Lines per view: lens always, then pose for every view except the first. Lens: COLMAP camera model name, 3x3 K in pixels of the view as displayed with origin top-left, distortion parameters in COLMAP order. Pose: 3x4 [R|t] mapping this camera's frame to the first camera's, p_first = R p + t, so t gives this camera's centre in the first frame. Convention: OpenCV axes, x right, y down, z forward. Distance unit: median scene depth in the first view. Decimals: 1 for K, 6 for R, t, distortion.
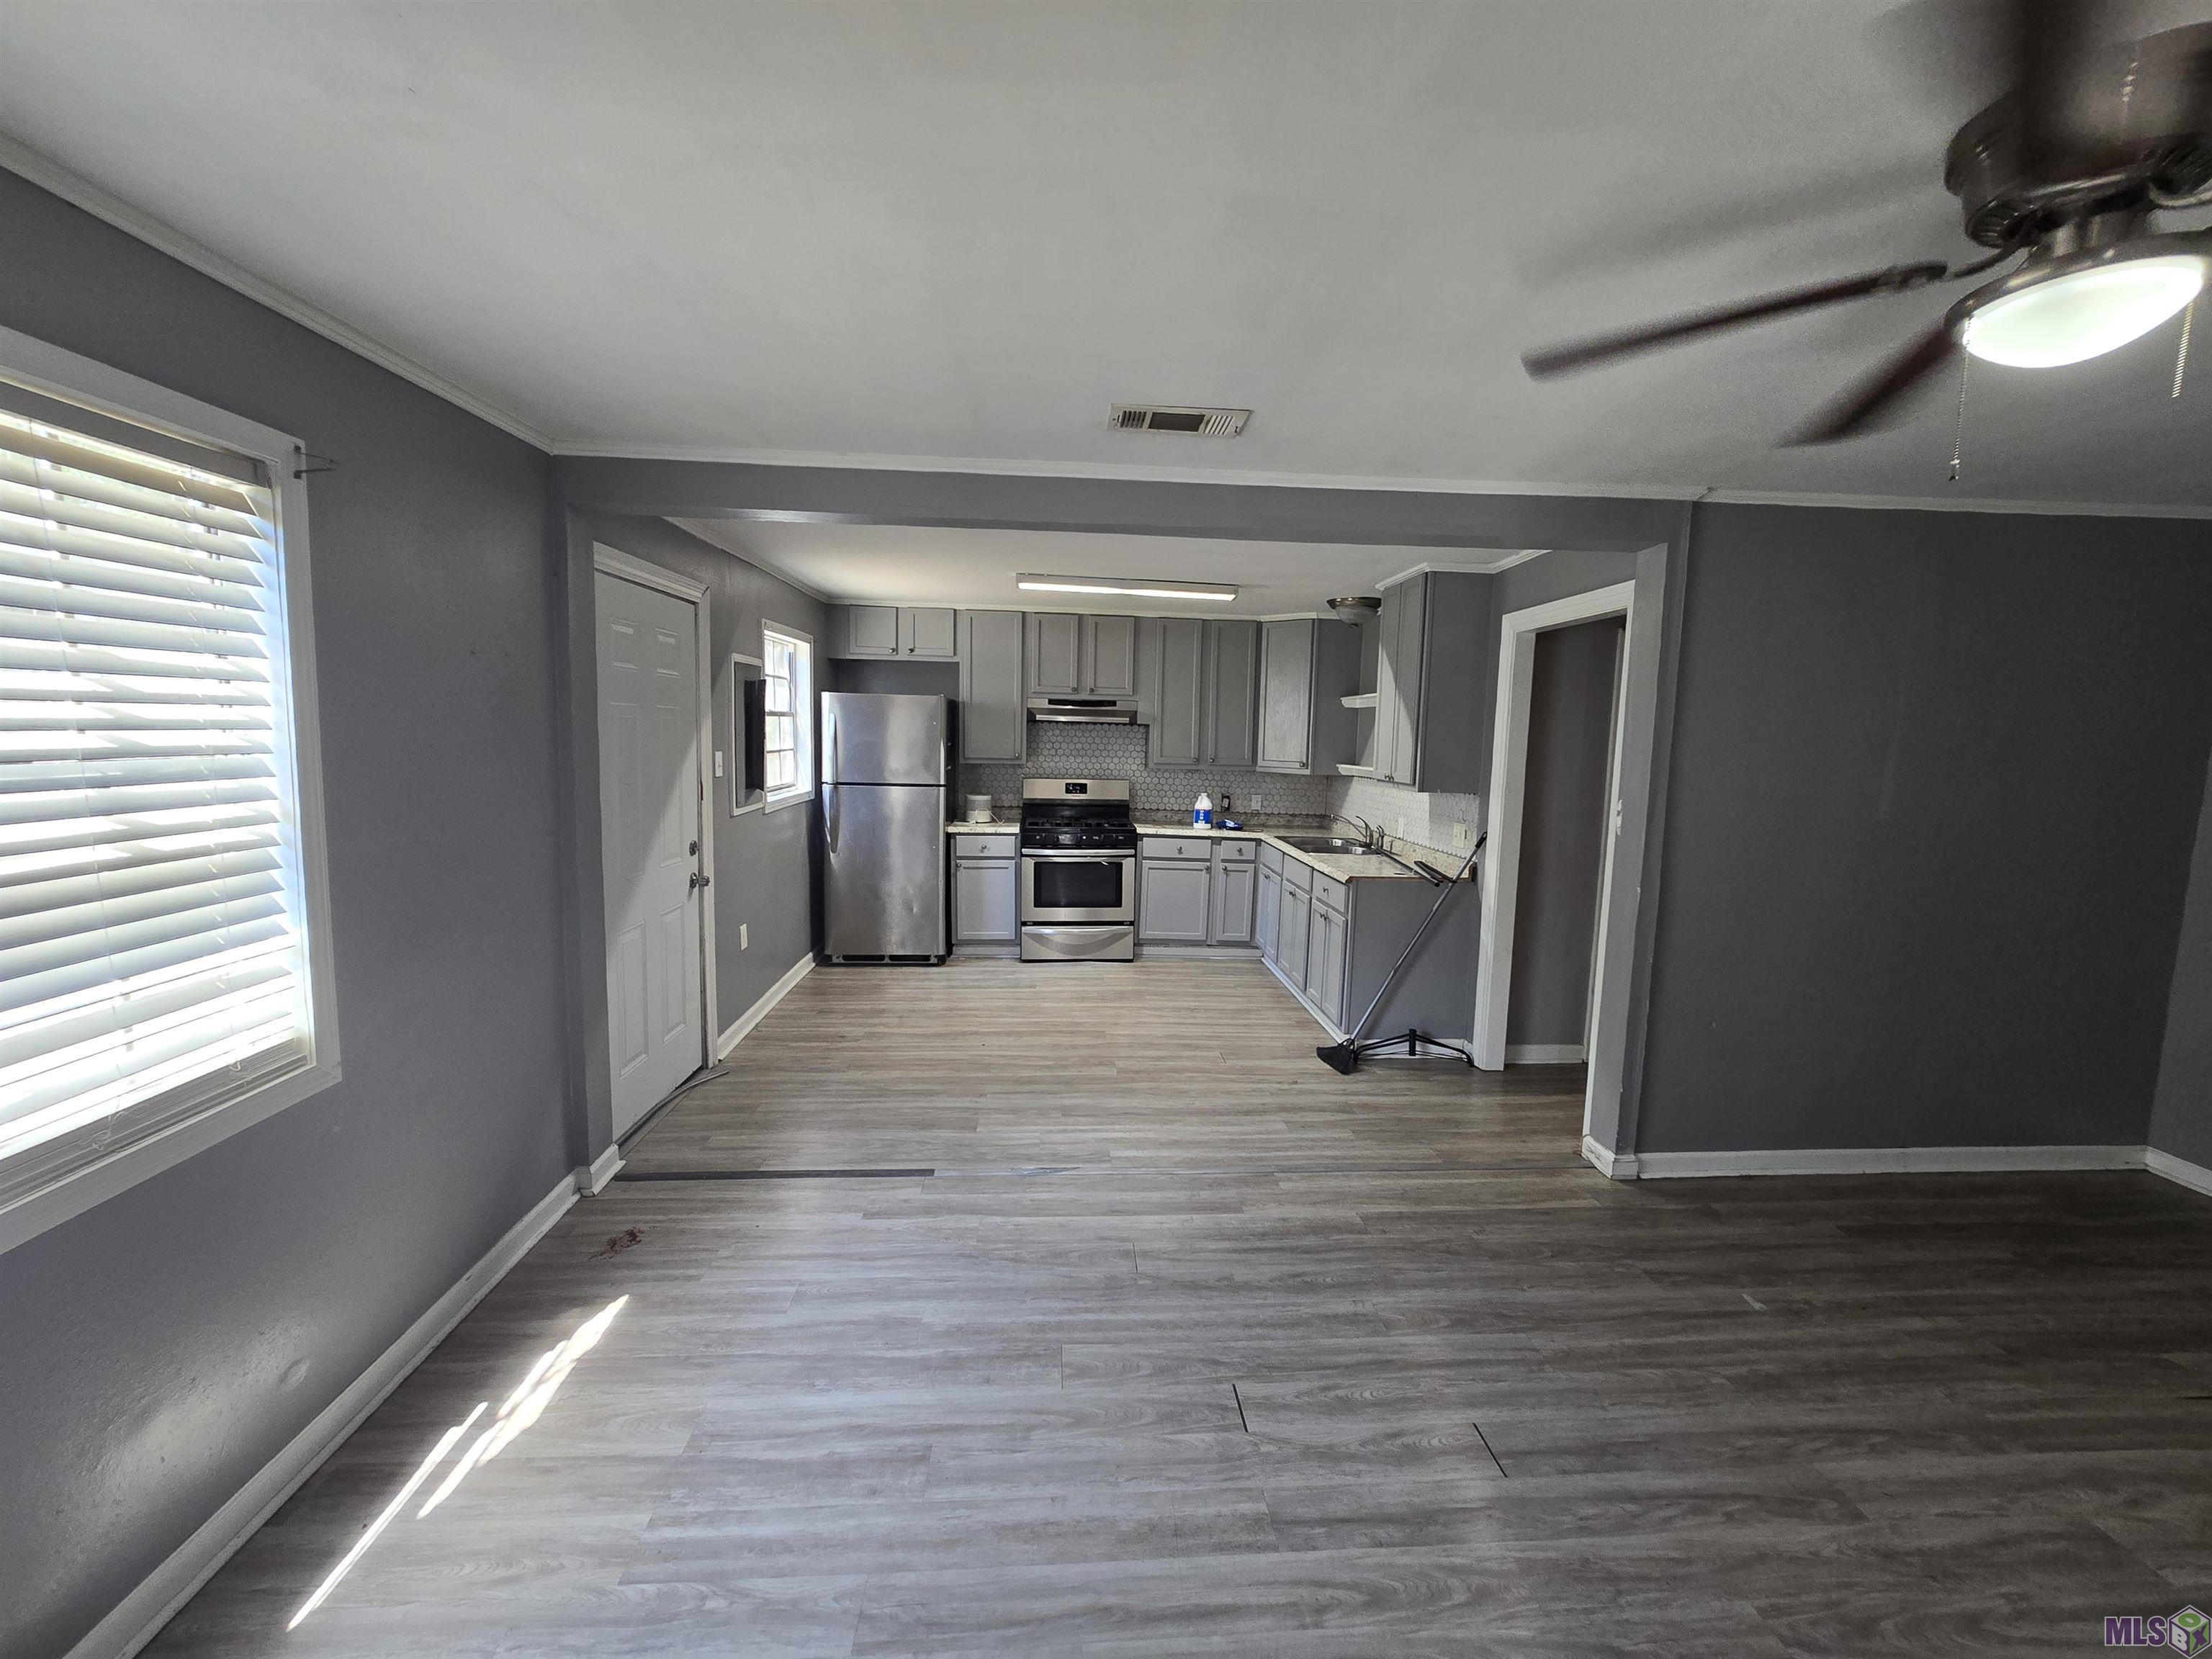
lens RADIAL K [[913.2, 0, 1110.4], [0, 913.2, 828.8], [0, 0, 1]] dist [-0.001611, -0.000132]
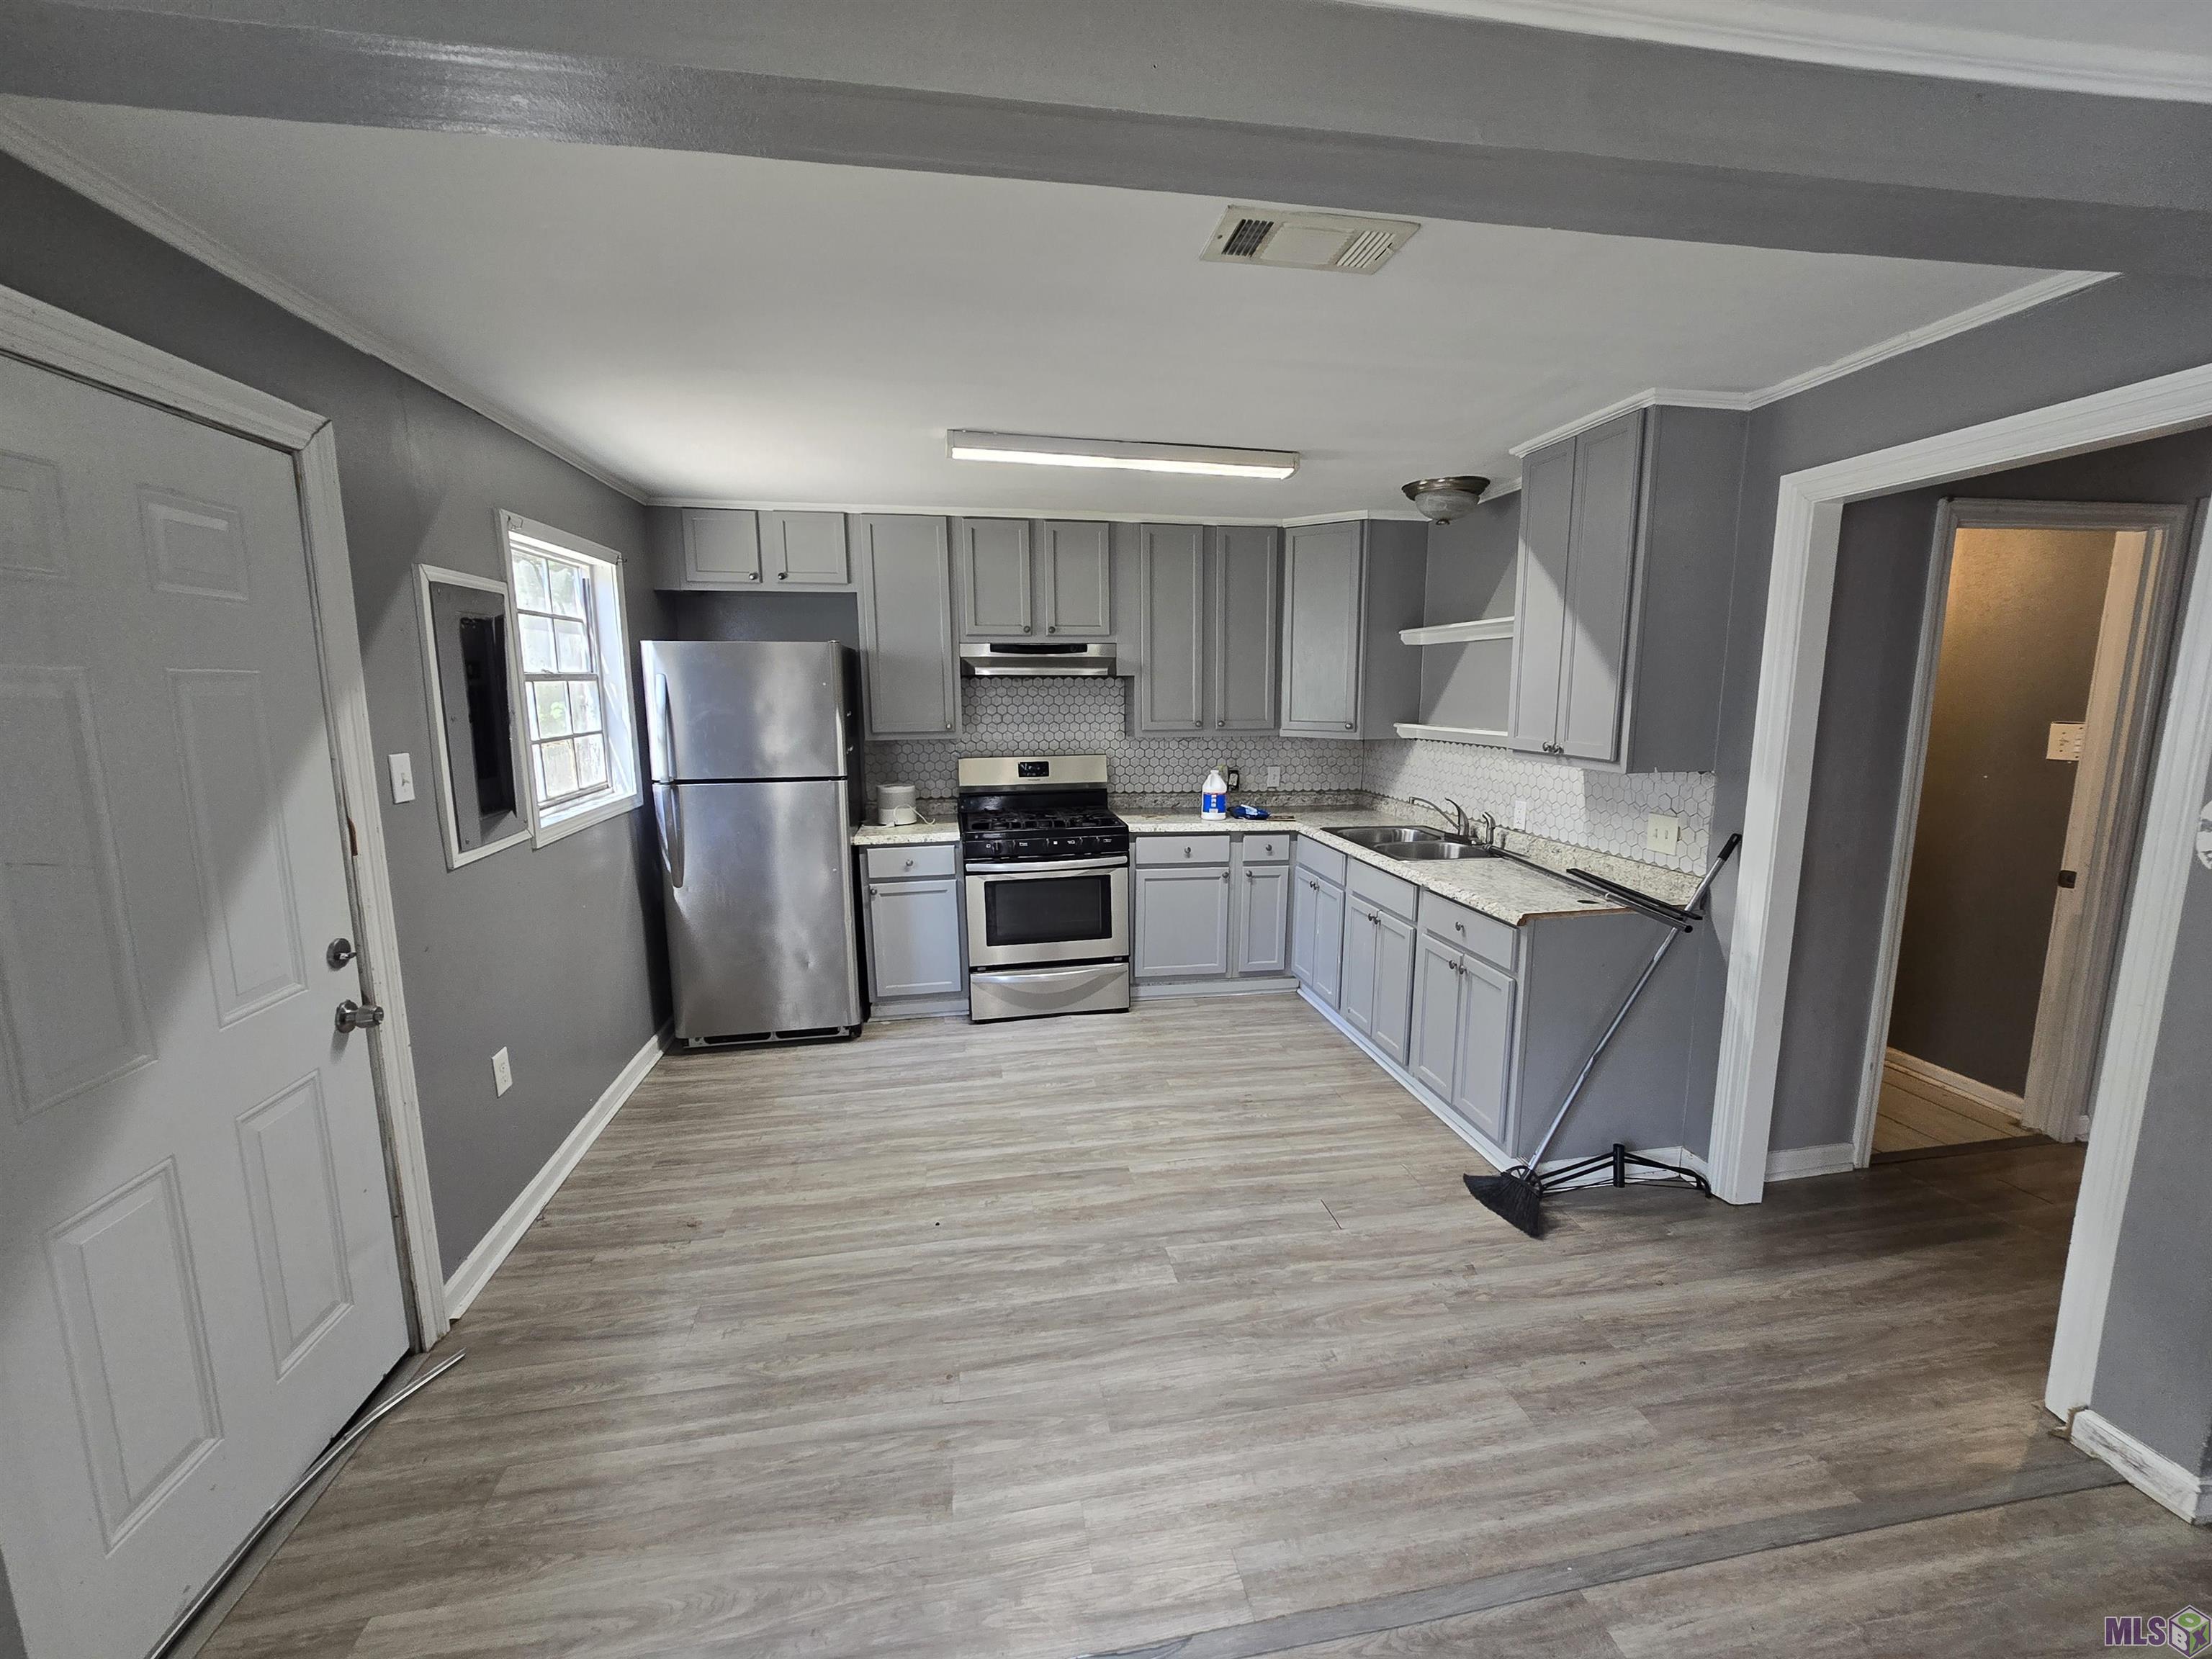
lens RADIAL K [[908.9, 0, 1112.1], [0, 908.9, 828.2], [0, 0, 1]] dist [-0.000534, 0.000165]
pose [[0.993622, -0.047154, 0.102431, -0.064442], [0.041633, 0.997597, 0.055384, -0.043992], [-0.104797, -0.050766, 0.993197, 0.356056]]
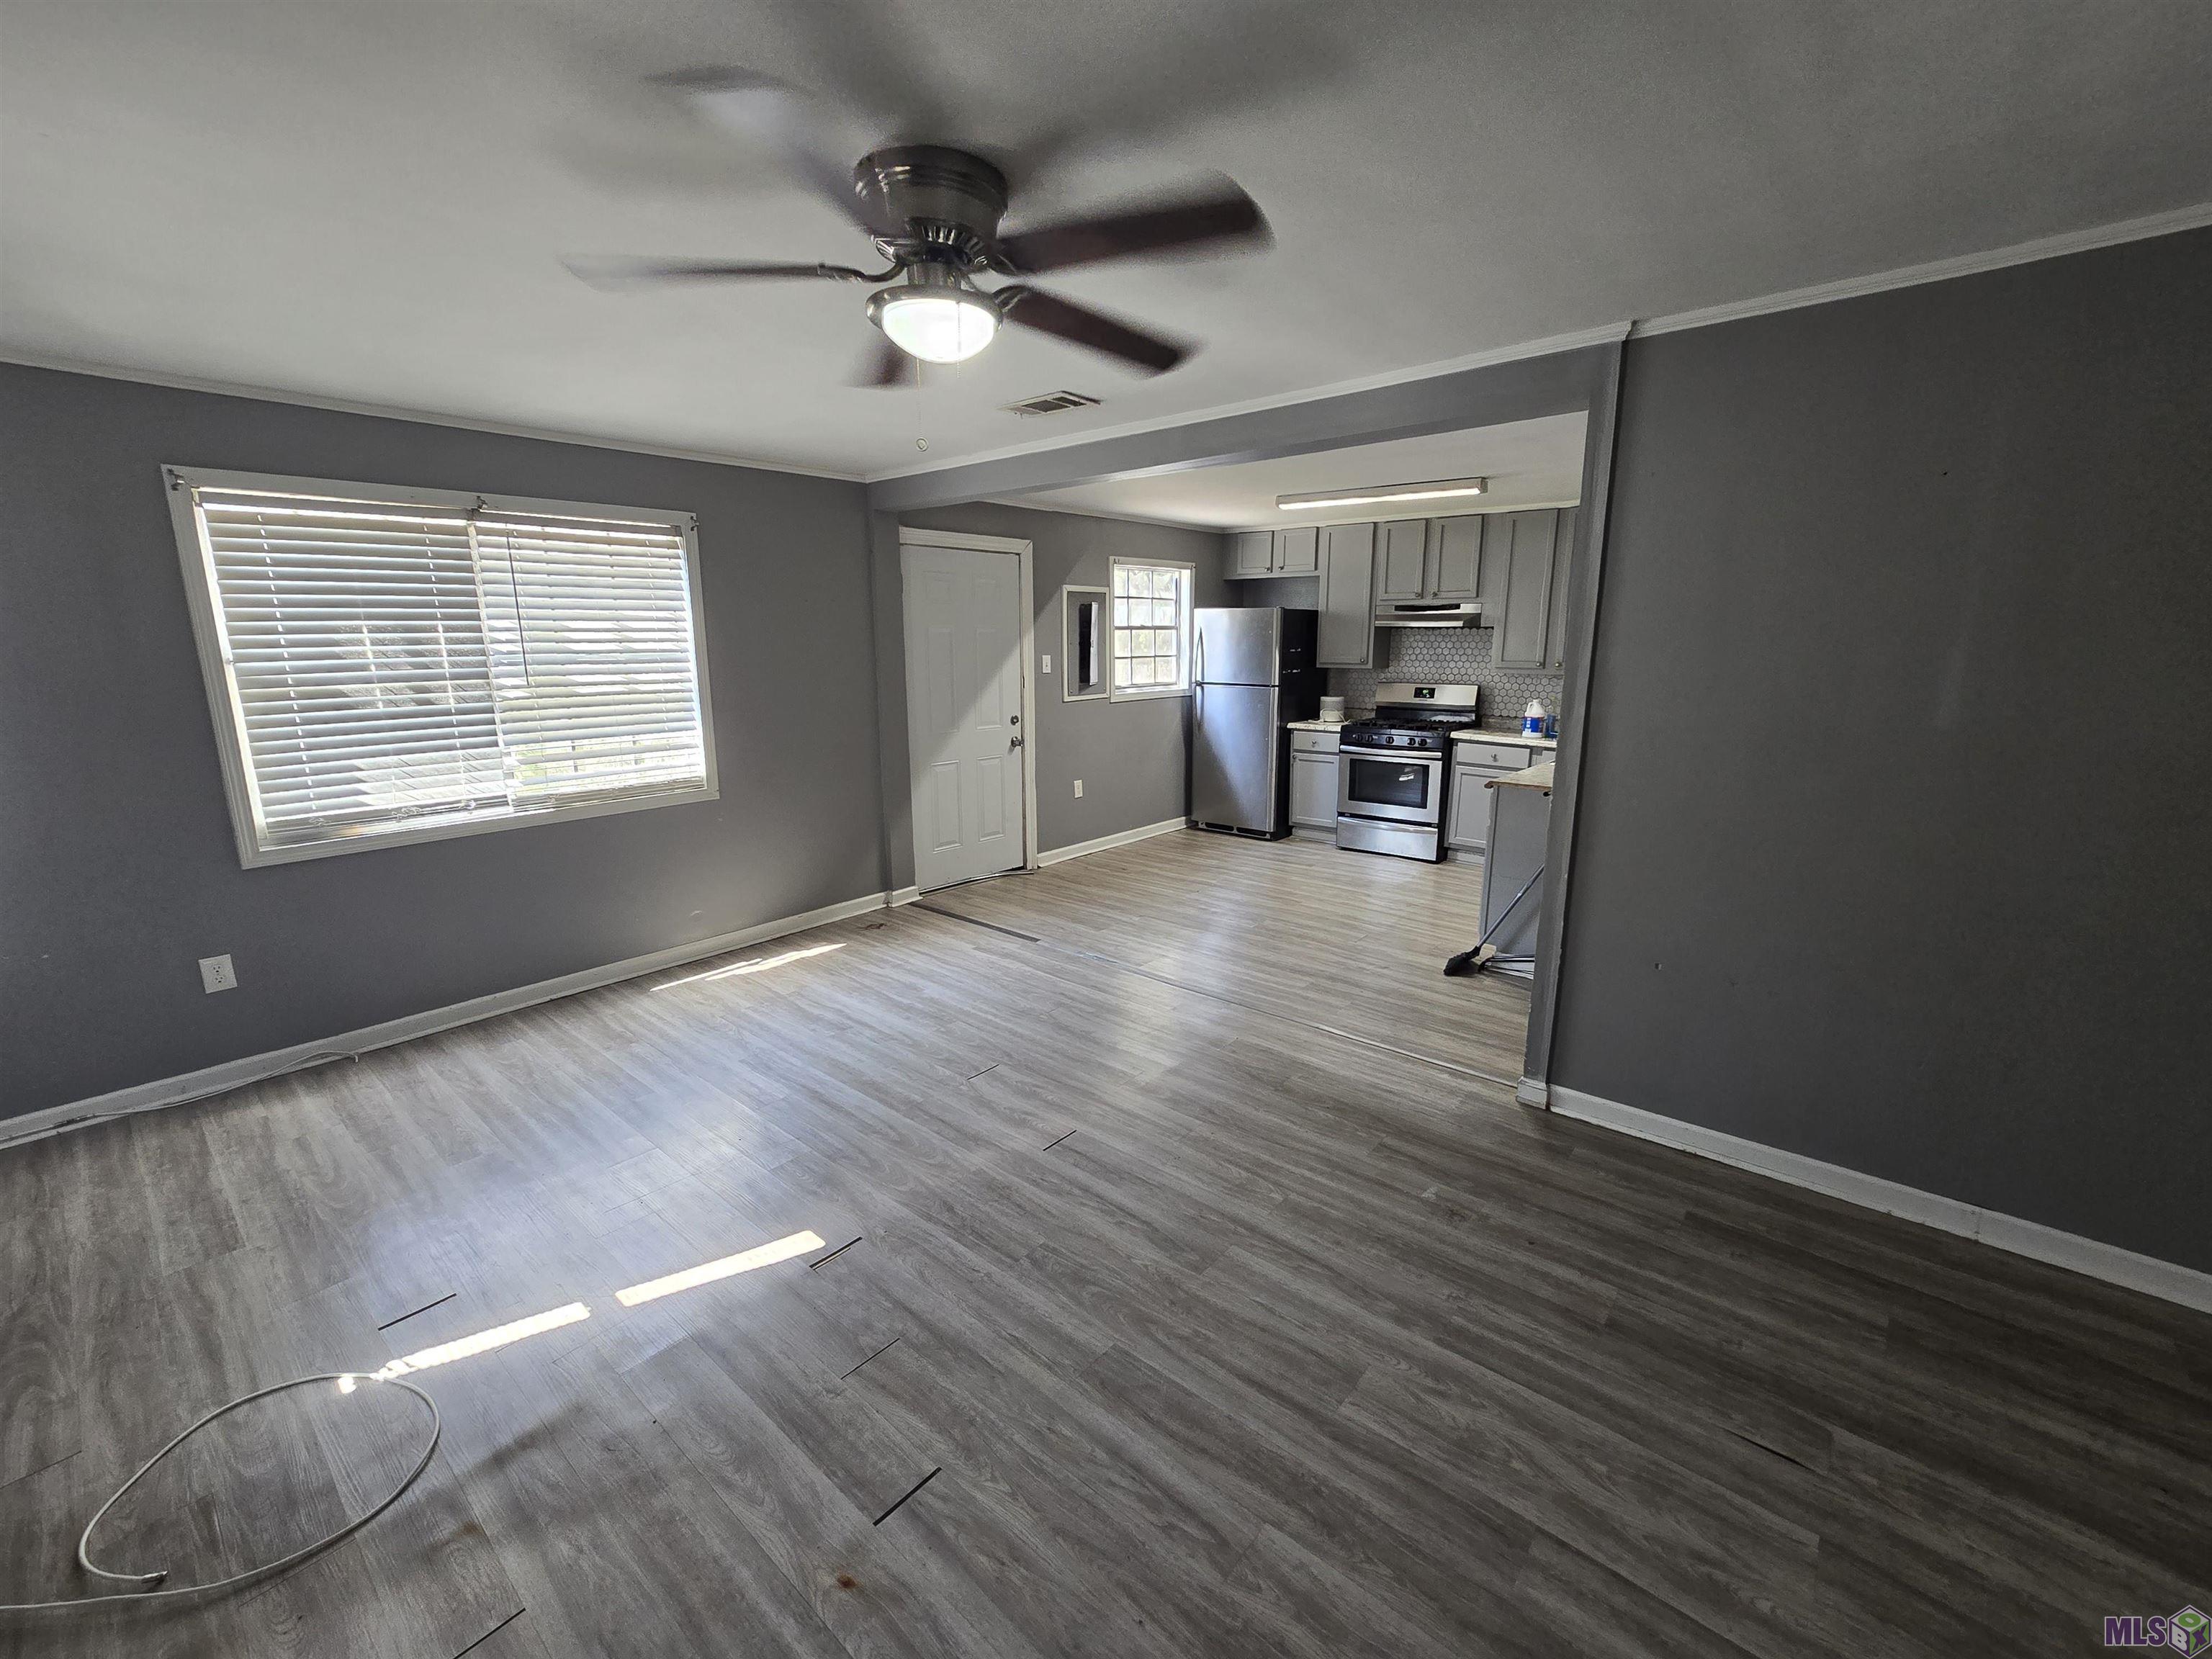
lens RADIAL K [[908.9, 0, 1112.1], [0, 908.9, 828.2], [0, 0, 1]] dist [-0.000534, 0.000165]
pose [[0.710649, 0.122265, -0.692841, 0.550935], [-0.058270, 0.991629, 0.115225, 0.011925], [0.701129, -0.041512, 0.711825, 0.027389]]
